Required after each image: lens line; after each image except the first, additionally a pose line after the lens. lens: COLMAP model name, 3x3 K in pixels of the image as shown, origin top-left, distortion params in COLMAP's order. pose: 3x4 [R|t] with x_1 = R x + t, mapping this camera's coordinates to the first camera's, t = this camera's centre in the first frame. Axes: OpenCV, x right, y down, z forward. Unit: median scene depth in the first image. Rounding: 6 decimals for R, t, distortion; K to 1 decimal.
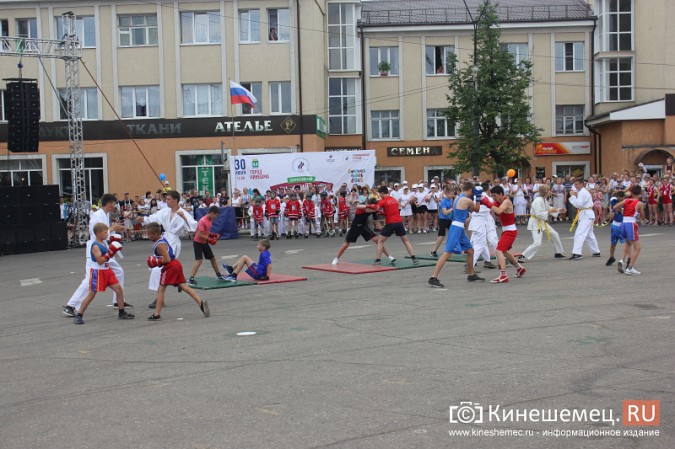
lens RADIAL K [[1666.5, 0, 337.5], [0, 1666.5, 224.5], [0, 0, 1]] dist [0.181049, -0.030040]
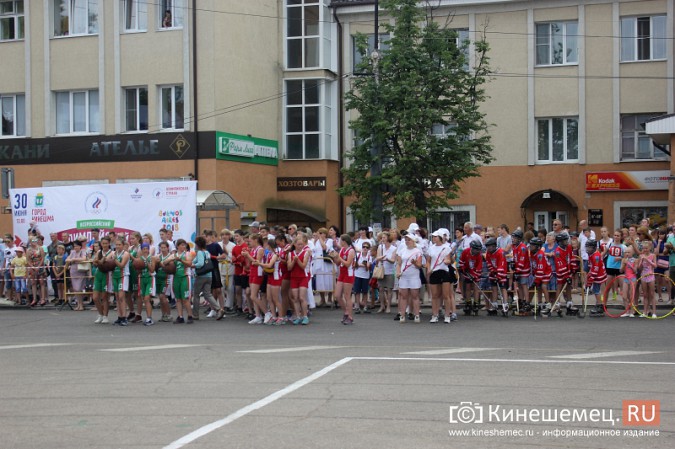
lens RADIAL K [[1666.5, 0, 337.5], [0, 1666.5, 224.5], [0, 0, 1]] dist [0.181049, -0.030040]
pose [[0.883408, 0.016623, -0.468310, 0.362369], [-0.025336, 0.999603, -0.012311, -0.019251], [0.467920, 0.022740, 0.883478, 0.405810]]
